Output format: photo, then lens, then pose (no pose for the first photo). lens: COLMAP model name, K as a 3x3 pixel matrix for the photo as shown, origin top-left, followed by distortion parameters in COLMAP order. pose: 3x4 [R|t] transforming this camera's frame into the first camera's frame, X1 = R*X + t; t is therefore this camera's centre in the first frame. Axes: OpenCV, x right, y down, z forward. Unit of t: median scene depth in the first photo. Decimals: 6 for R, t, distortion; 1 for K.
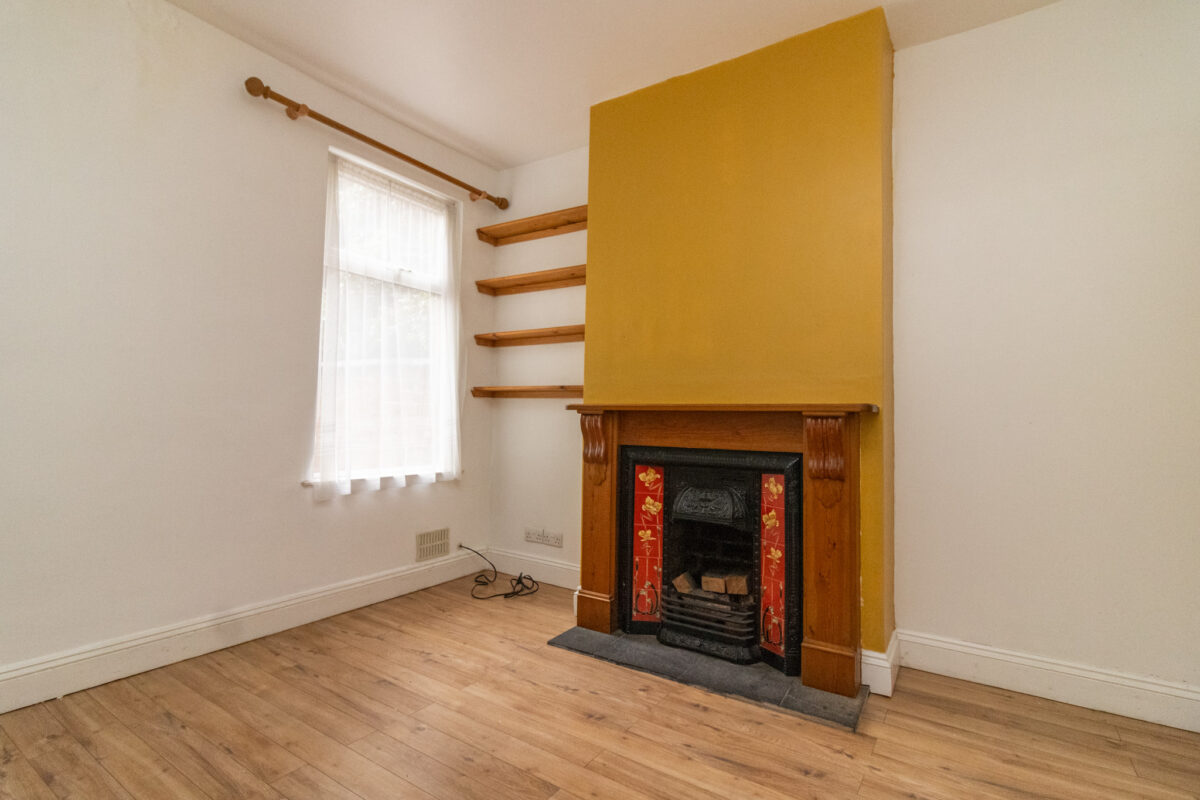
lens RADIAL K [[553.2, 0, 600.8], [0, 553.2, 394.5], [0, 0, 1]] dist [0.001919, 0.000109]
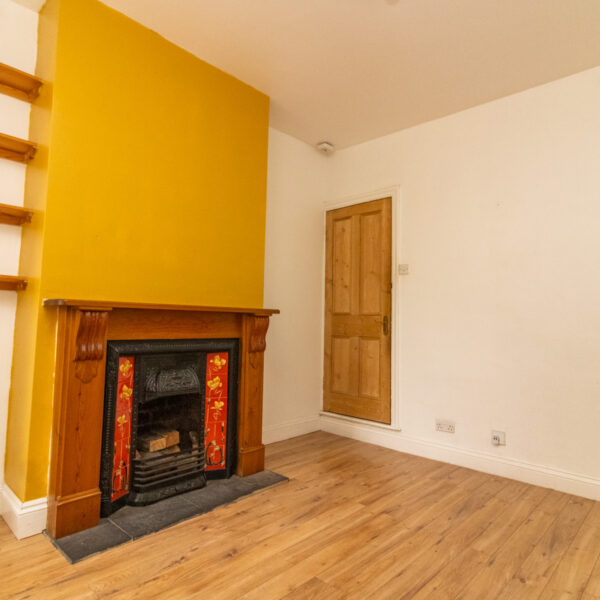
lens RADIAL K [[411.2, 0, 300.4], [0, 411.2, 294.1], [0, 0, 1]] dist [-0.002039, 0.001444]
pose [[0.189671, 0.049878, 0.980580, -0.762959], [-0.064660, 0.997175, -0.038215, 0.010759], [-0.979716, -0.056156, 0.192360, 0.566988]]
